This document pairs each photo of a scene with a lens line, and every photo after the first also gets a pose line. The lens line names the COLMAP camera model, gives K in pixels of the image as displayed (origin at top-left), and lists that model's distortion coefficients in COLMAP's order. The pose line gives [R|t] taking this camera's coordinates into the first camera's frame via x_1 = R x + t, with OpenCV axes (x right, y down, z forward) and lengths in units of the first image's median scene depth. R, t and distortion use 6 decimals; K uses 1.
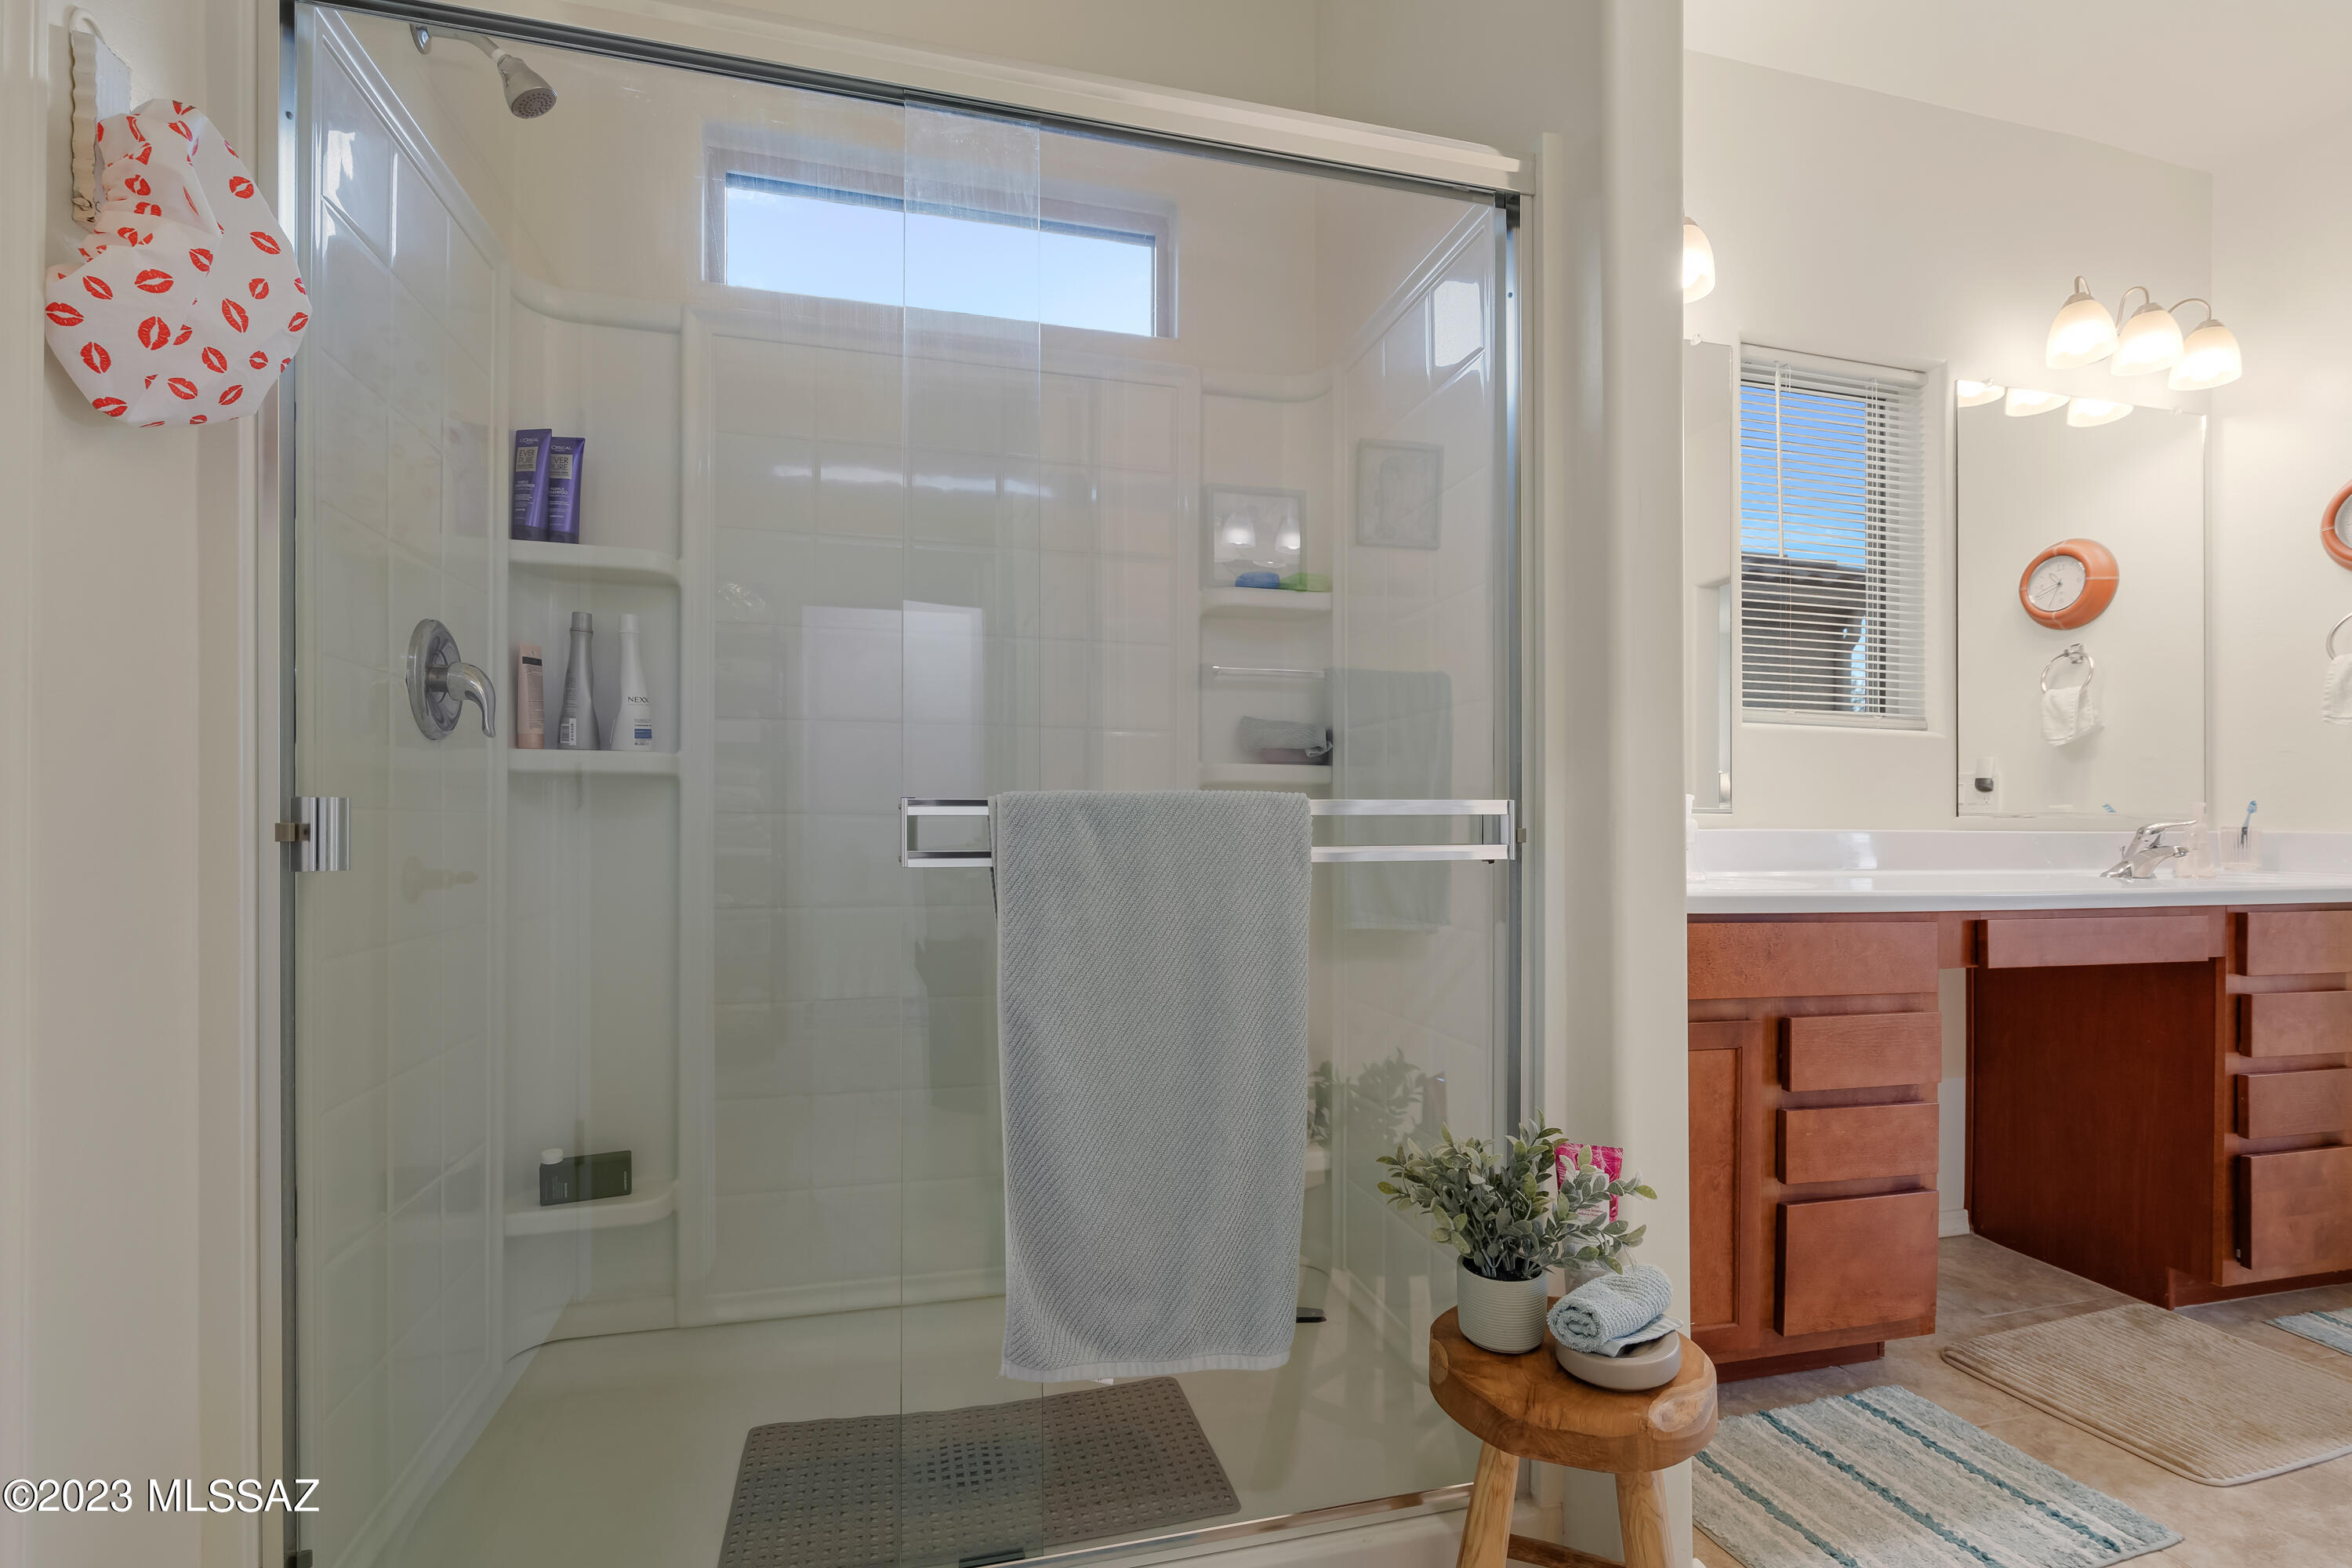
lens RADIAL K [[1089.4, 0, 1172.9], [0, 1089.4, 814.6], [0, 0, 1]] dist [-0.001793, 0.000768]
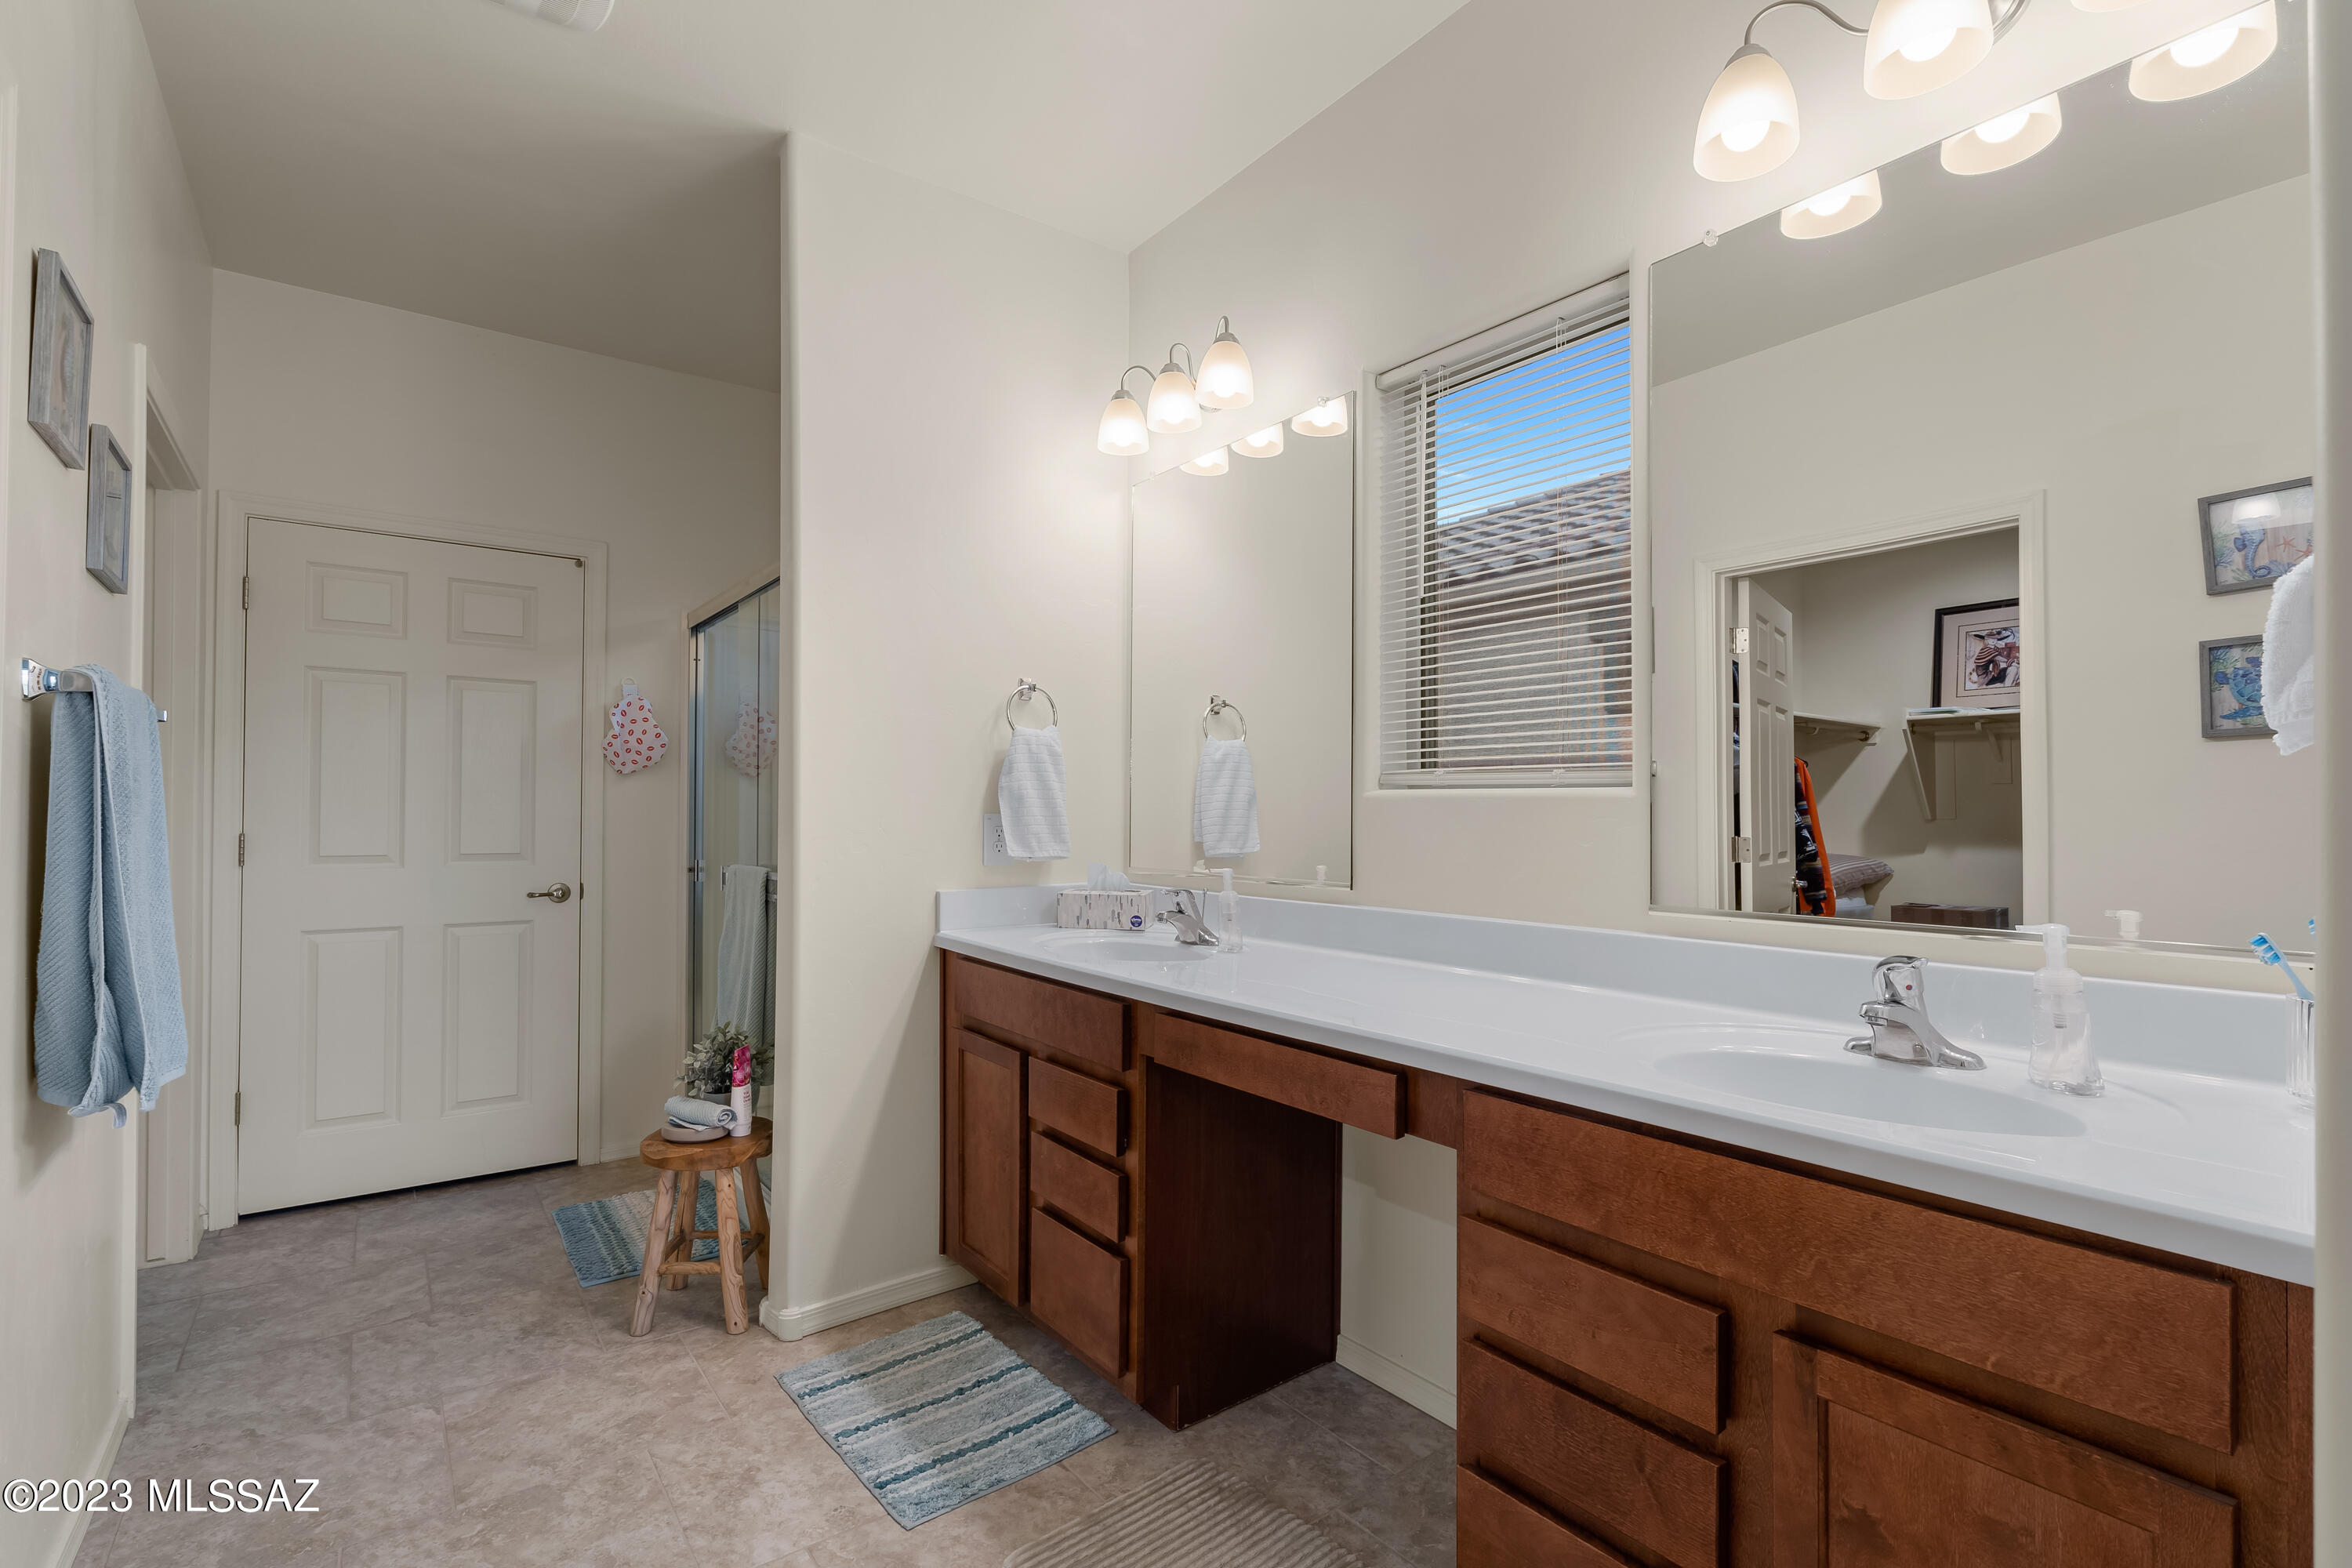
lens RADIAL K [[1089.4, 0, 1172.9], [0, 1089.4, 814.6], [0, 0, 1]] dist [-0.001793, 0.000768]
pose [[0.368417, -0.004709, -0.929649, 1.828286], [0.015093, 0.999886, 0.000917, -0.094369], [0.929538, -0.014369, 0.368446, 0.714681]]
